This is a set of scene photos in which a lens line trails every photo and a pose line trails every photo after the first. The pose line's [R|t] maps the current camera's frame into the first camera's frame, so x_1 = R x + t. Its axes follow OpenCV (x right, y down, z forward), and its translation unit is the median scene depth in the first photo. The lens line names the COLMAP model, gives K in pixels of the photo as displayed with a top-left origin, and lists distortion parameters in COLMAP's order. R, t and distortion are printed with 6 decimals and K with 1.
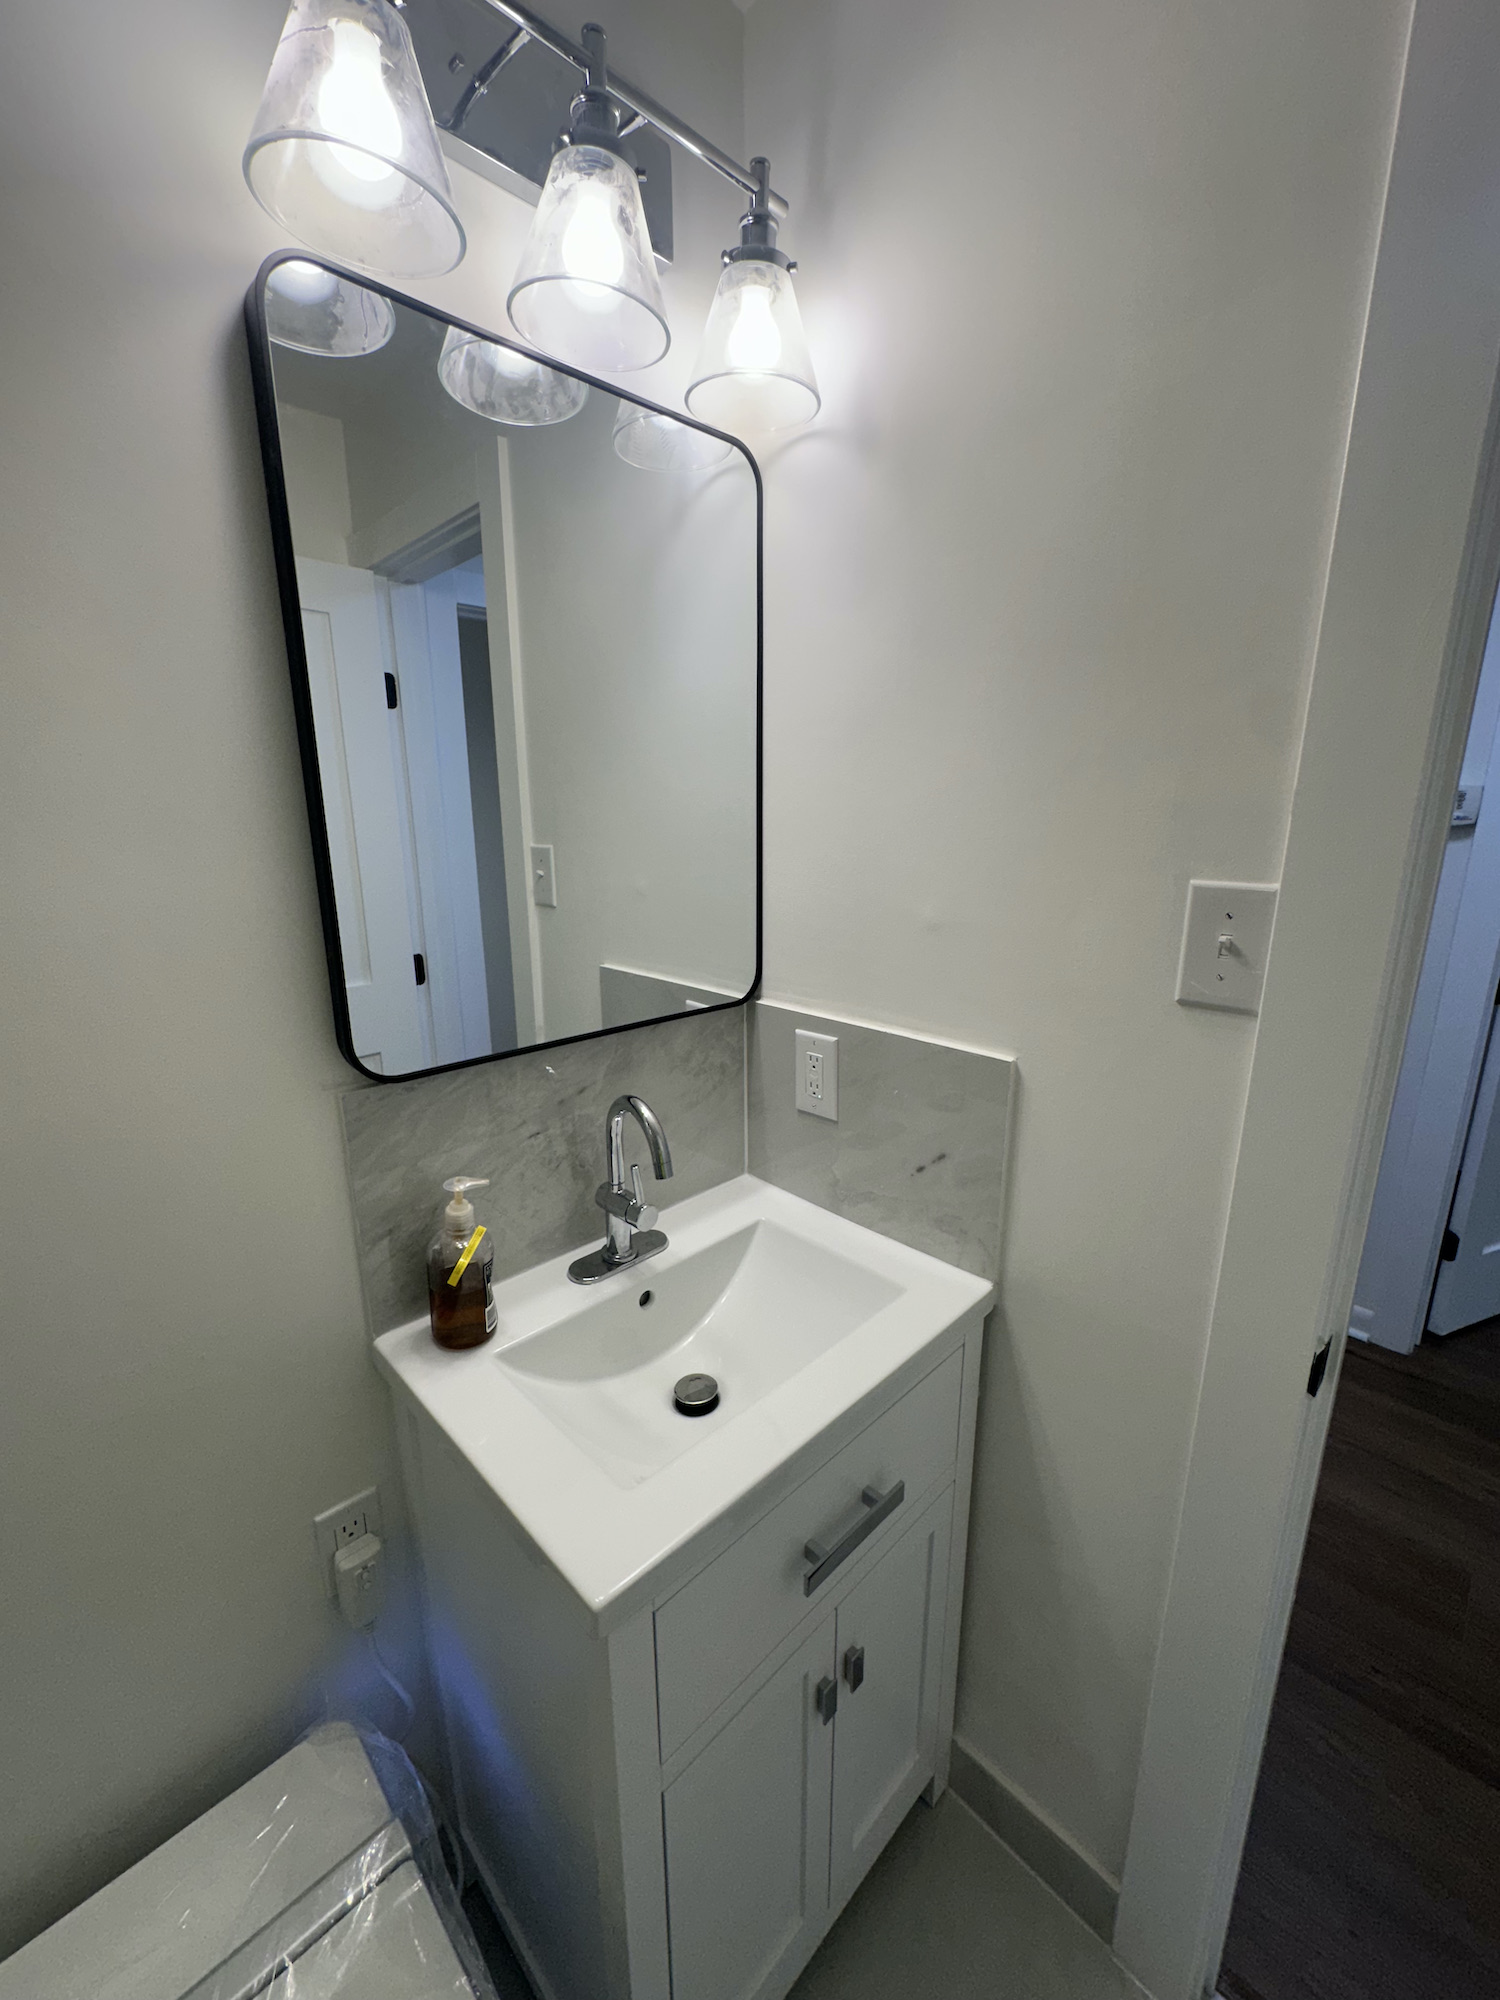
lens RADIAL K [[798.3, 0, 751.8], [0, 798.3, 993.0], [0, 0, 1]] dist [-0.004720, 0.000941]
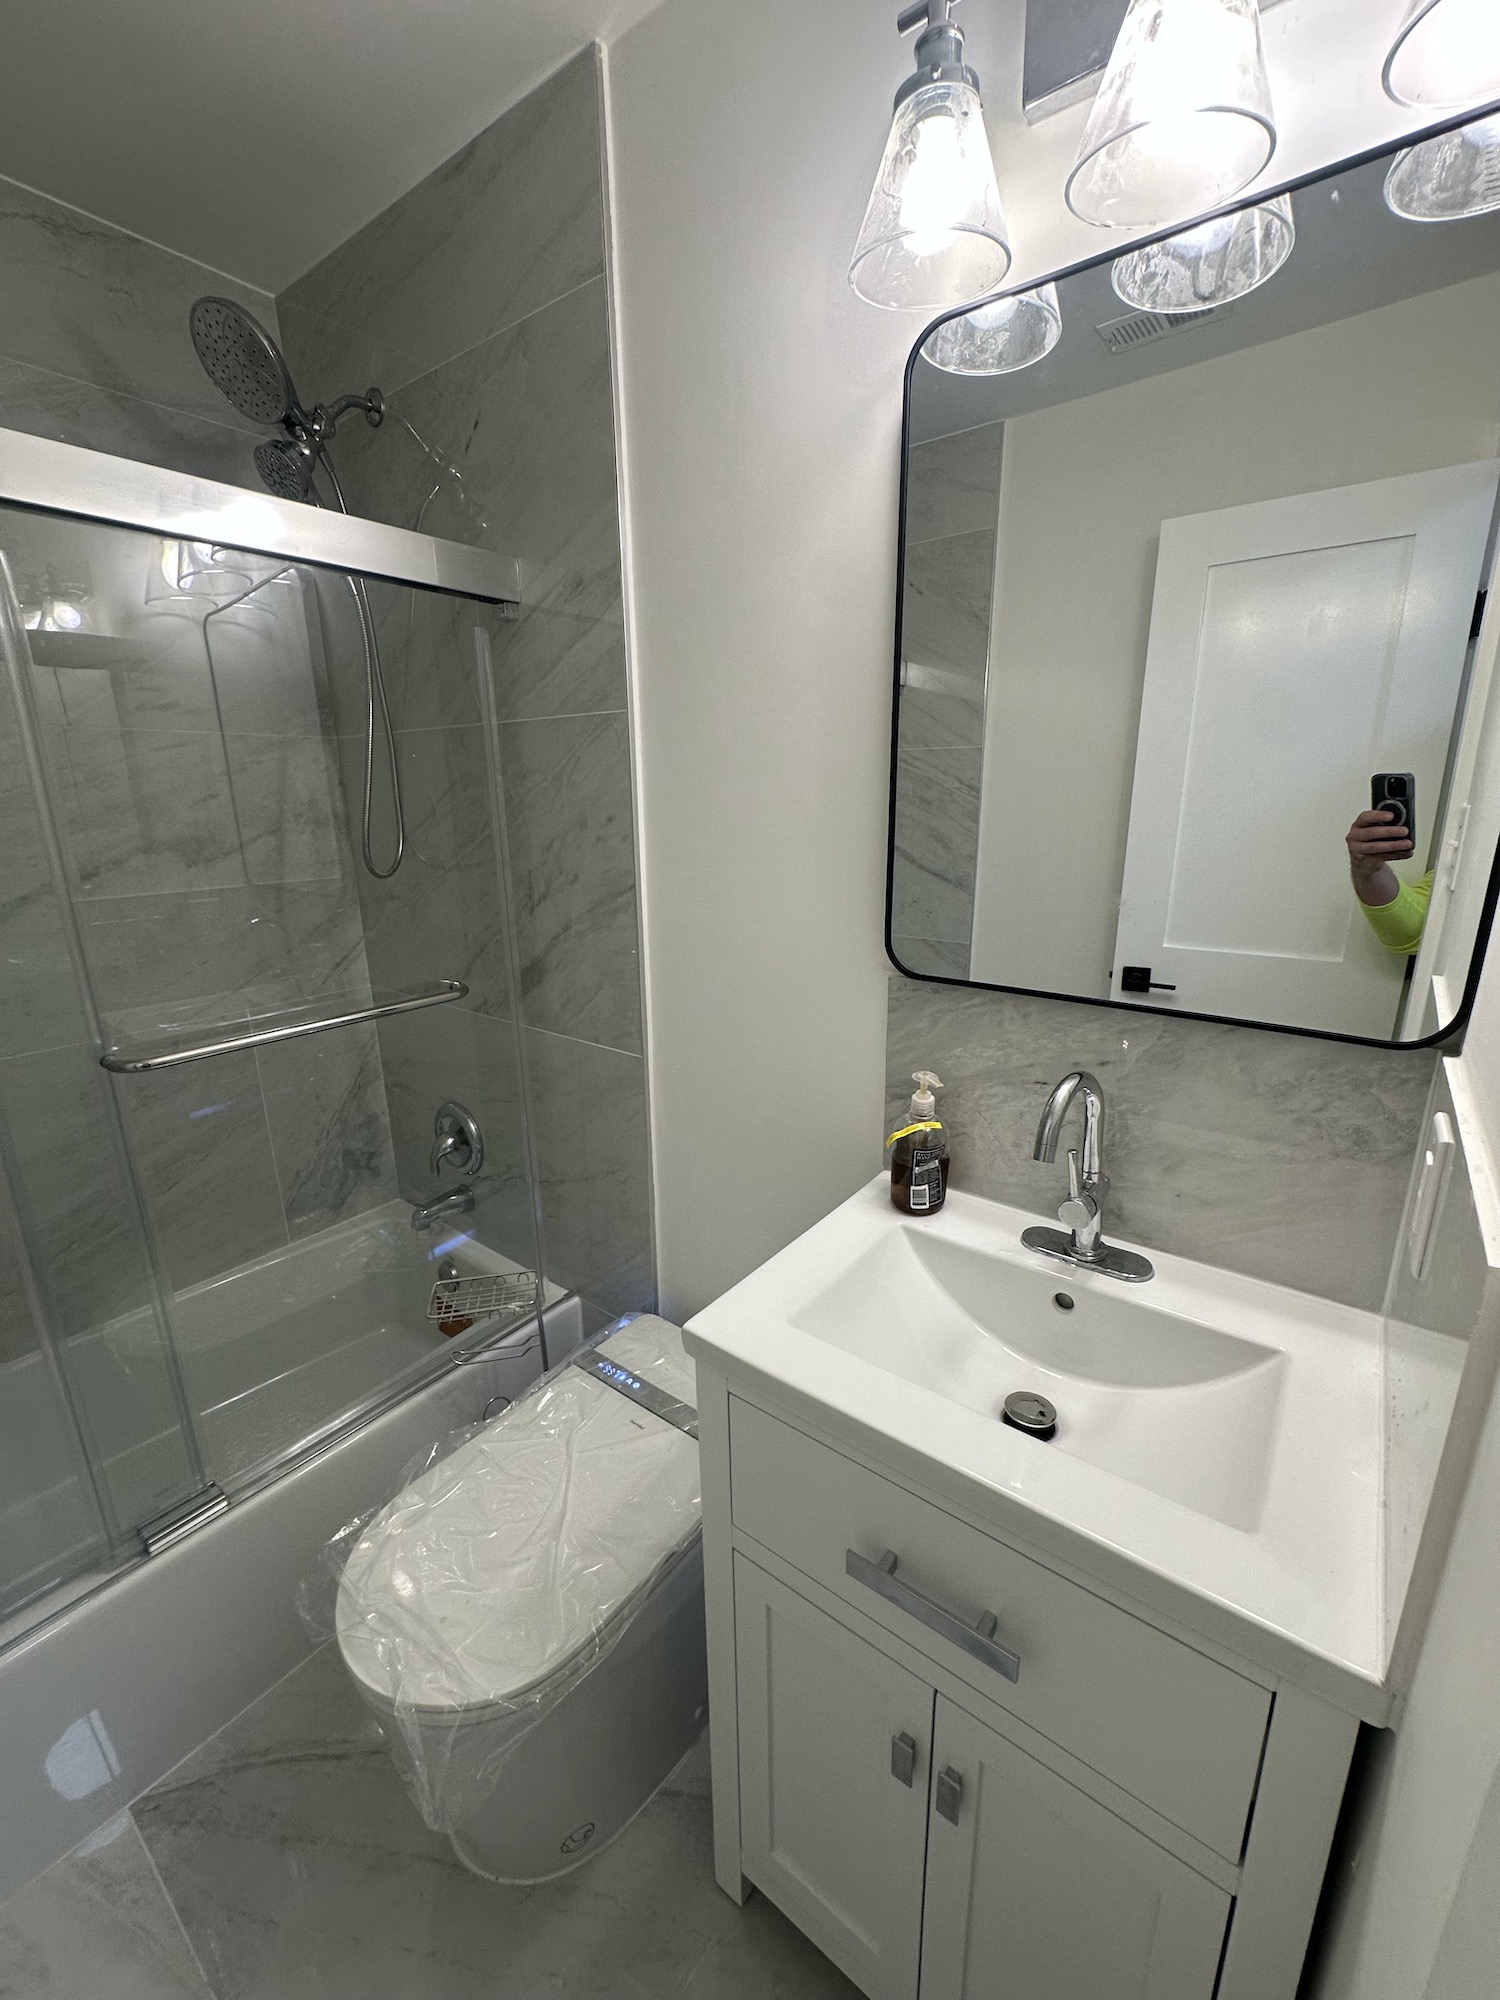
lens RADIAL K [[798.3, 0, 752.6], [0, 798.3, 999.2], [0, 0, 1]] dist [-0.004720, 0.000941]
pose [[0.133480, 0.240804, -0.961351, 0.604195], [-0.215312, 0.953908, 0.209045, -0.052150], [0.967380, 0.179087, 0.179175, 0.445187]]
